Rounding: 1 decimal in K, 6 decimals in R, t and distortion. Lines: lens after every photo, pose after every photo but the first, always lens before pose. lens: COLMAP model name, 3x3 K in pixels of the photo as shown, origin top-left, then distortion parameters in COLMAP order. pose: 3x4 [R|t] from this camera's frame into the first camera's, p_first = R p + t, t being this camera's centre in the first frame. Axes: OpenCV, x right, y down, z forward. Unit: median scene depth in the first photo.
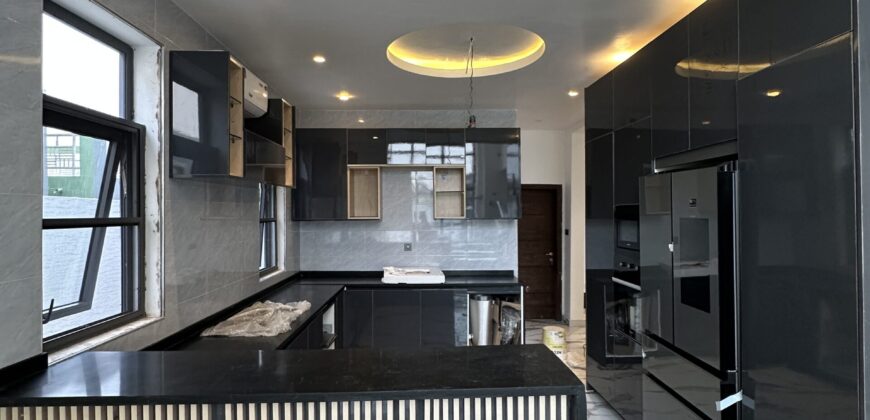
lens RADIAL K [[466.9, 0, 436.8], [0, 466.9, 211.3], [0, 0, 1]] dist [-0.004721, 0.003150]
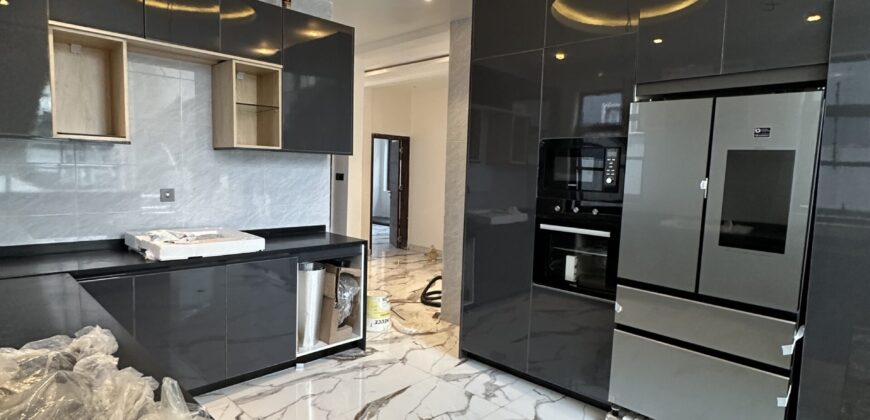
lens RADIAL K [[466.9, 0, 434.5], [0, 466.9, 211.6], [0, 0, 1]] dist [-0.004721, 0.003150]
pose [[0.717153, -0.036016, 0.695984, -0.425162], [-0.036202, 0.995390, 0.088813, 0.061791], [-0.695975, -0.088888, 0.712544, 0.653295]]
